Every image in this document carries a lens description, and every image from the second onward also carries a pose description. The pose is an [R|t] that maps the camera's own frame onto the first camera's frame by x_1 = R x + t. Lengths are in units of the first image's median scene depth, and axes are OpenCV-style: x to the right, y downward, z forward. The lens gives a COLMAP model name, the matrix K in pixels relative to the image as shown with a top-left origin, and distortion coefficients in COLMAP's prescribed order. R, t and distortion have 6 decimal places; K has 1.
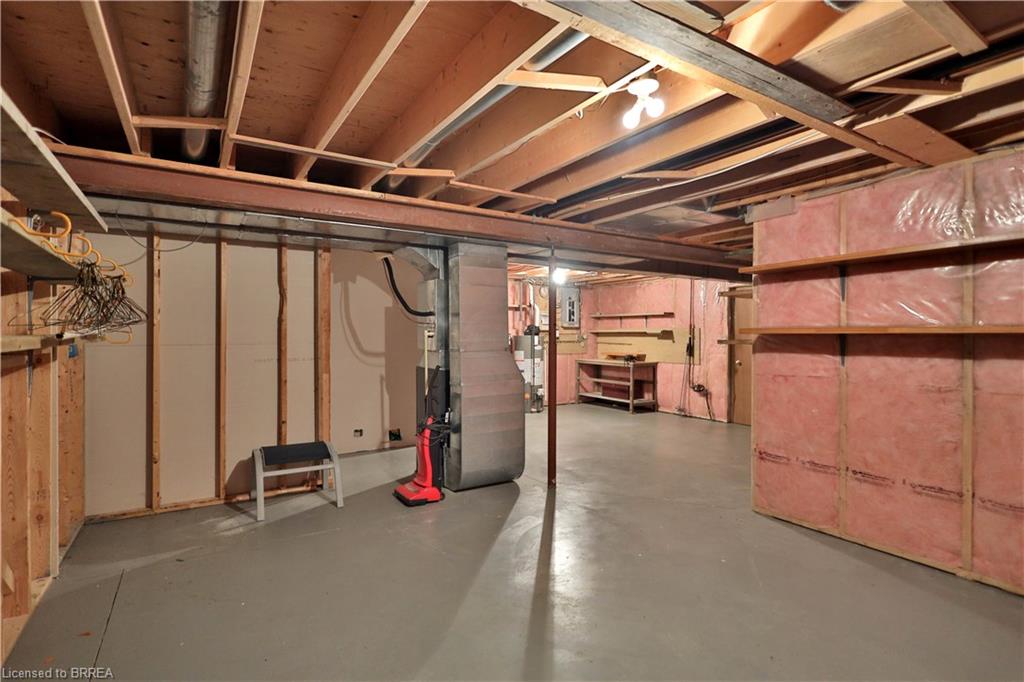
lens RADIAL K [[506.3, 0, 509.0], [0, 506.3, 343.7], [0, 0, 1]] dist [0.002812, -0.000012]
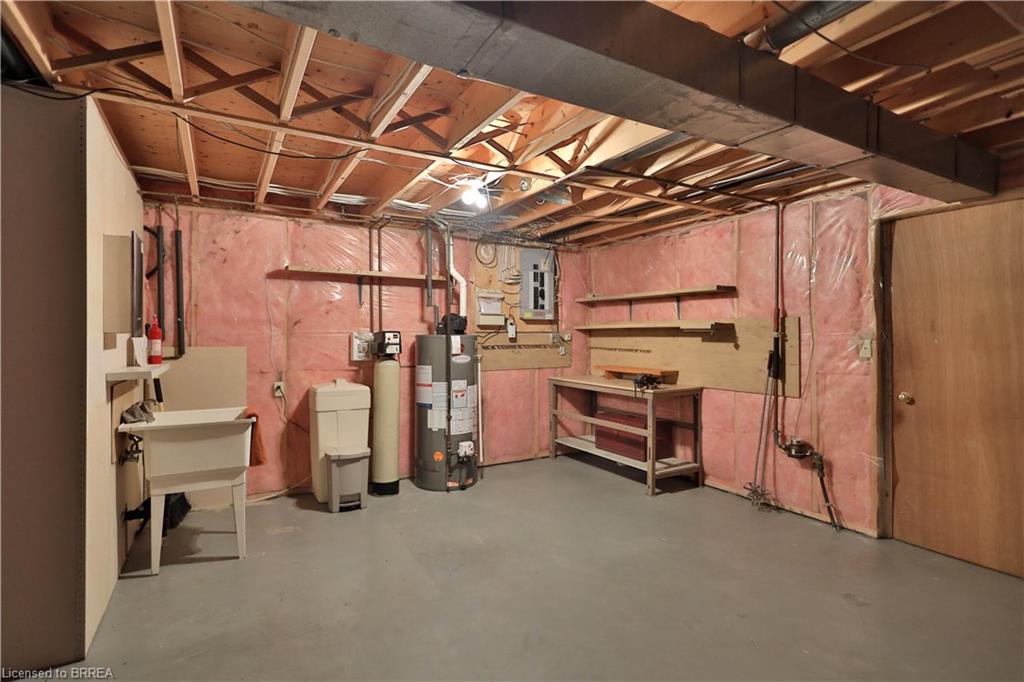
lens RADIAL K [[506.3, 0, 515.0], [0, 506.3, 335.0], [0, 0, 1]] dist [0.002812, -0.000012]
pose [[0.999453, -0.002422, -0.032987, 0.123752], [0.001722, 0.999773, -0.021230, -0.005088], [0.033031, 0.021162, 0.999230, 0.489368]]
